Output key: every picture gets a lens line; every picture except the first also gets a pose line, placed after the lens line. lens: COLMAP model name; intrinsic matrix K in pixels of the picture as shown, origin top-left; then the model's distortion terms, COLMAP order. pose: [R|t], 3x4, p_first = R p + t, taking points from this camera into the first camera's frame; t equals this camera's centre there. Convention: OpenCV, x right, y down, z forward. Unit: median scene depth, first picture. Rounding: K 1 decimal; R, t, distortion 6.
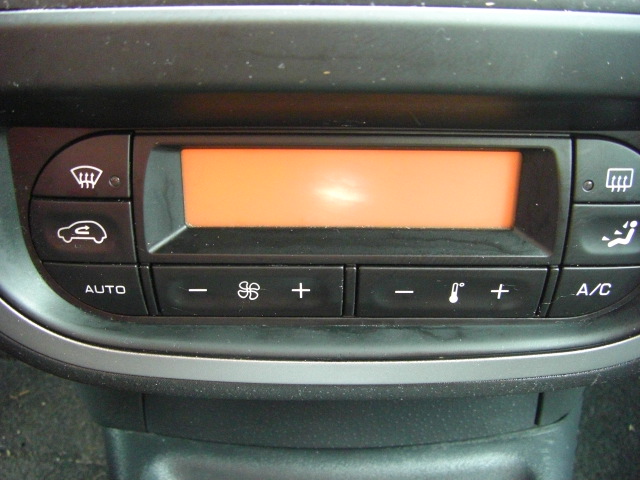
lens RADIAL K [[718.8, 0, 320.6], [0, 718.8, 241.7], [0, 0, 1]] dist [-0.134876, 0.000000]
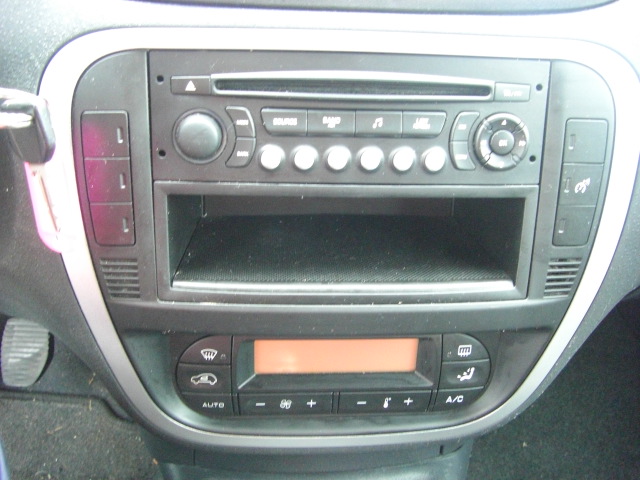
lens RADIAL K [[718.8, 0, 321.0], [0, 718.8, 239.1], [0, 0, 1]] dist [-0.134876, 0.000000]
pose [[0.996629, -0.005583, 0.081854, -0.162894], [0.006213, 0.999953, -0.007445, -0.381695], [-0.081808, 0.007928, 0.996617, -1.019943]]
